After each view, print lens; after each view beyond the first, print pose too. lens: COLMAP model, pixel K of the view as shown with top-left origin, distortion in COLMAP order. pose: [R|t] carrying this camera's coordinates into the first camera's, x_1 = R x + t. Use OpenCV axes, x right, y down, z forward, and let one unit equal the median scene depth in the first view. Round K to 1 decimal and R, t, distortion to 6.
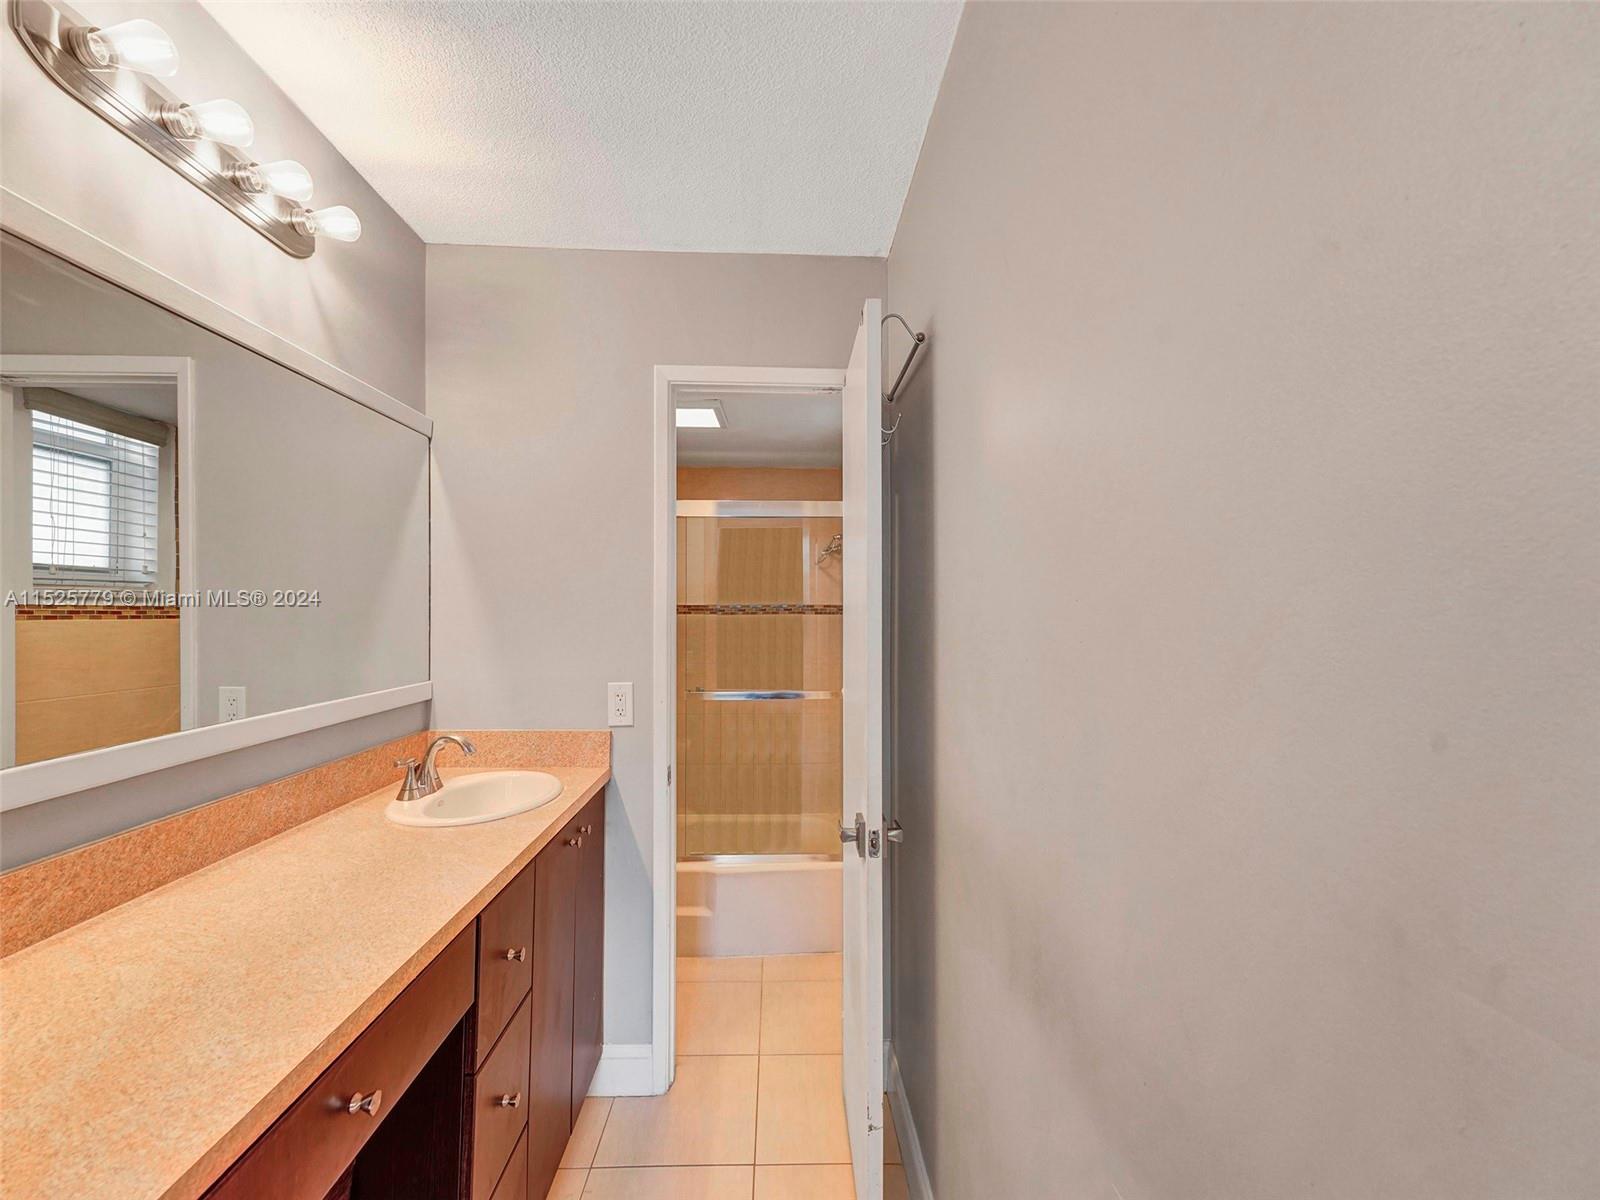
lens RADIAL K [[643.5, 0, 791.4], [0, 643.5, 607.2], [0, 0, 1]] dist [-0.000121, -0.000030]
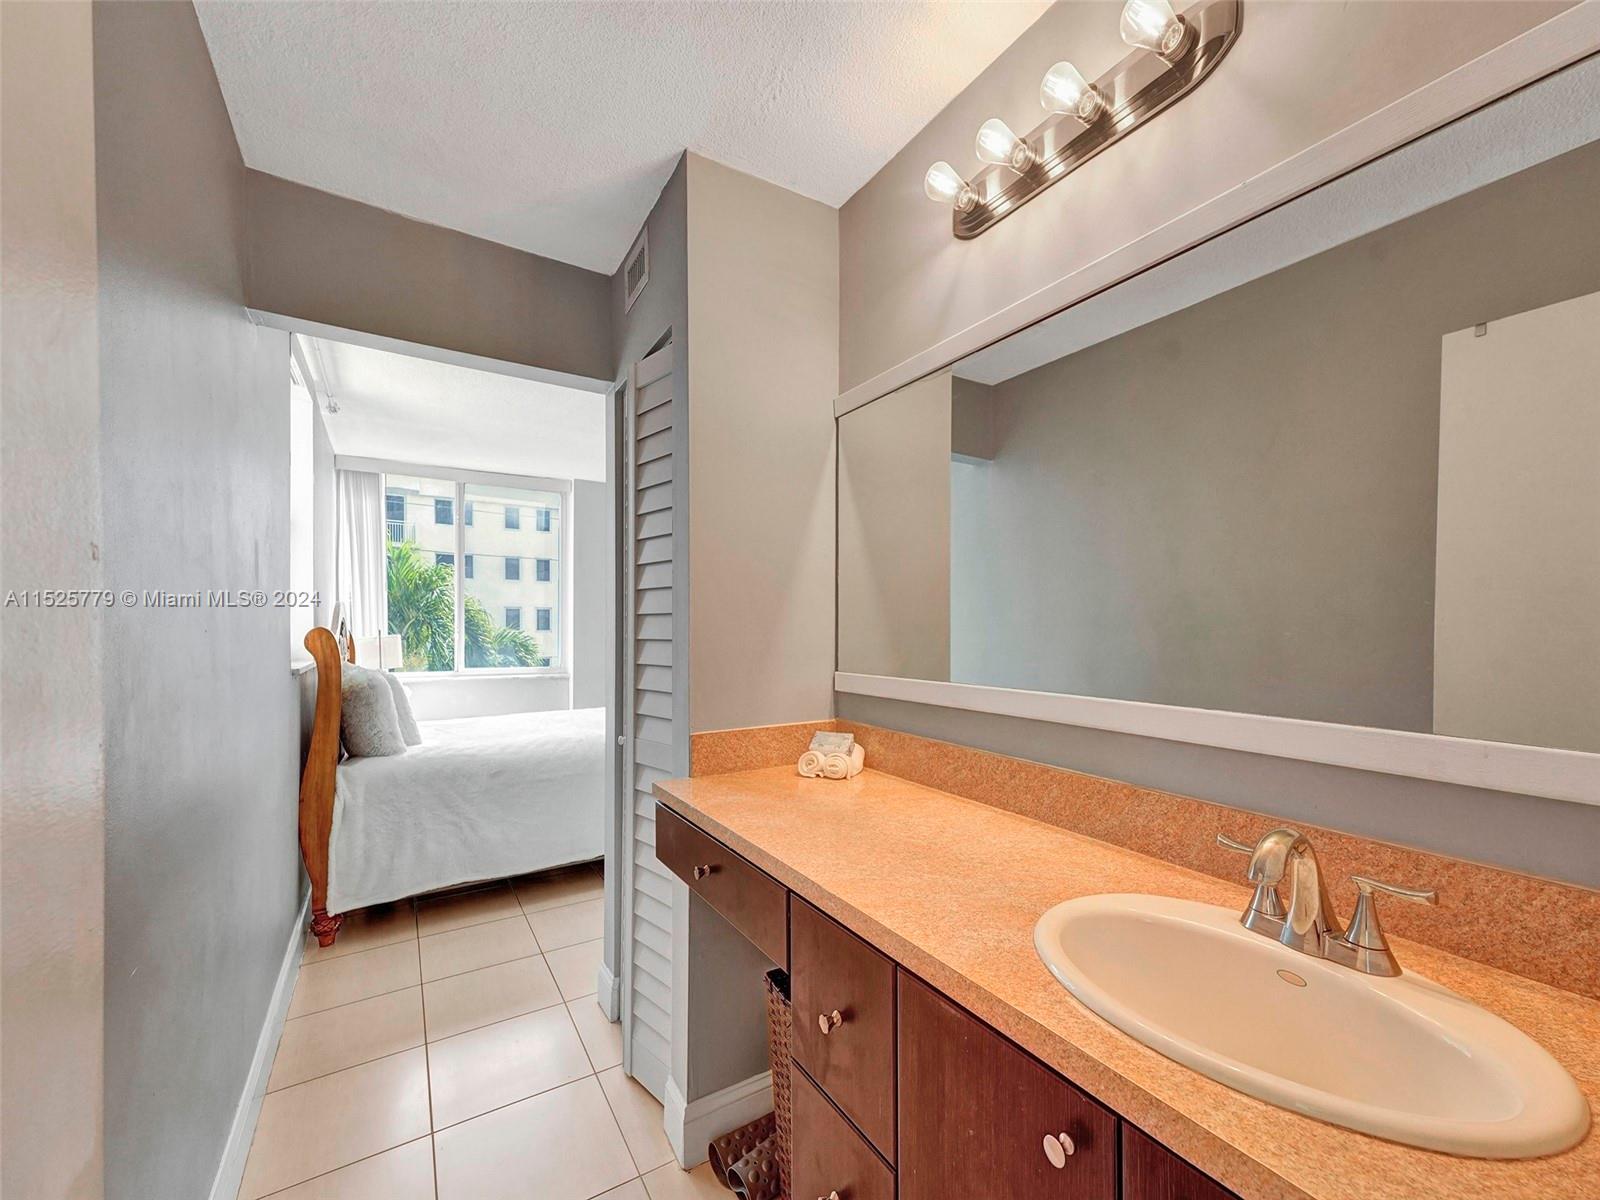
lens RADIAL K [[643.5, 0, 791.4], [0, 643.5, 607.2], [0, 0, 1]] dist [-0.000121, -0.000030]
pose [[-0.860436, -0.014398, -0.509354, 0.007133], [-0.003068, 0.999729, -0.023078, 0.066737], [0.509549, -0.018294, -0.860247, 1.627209]]
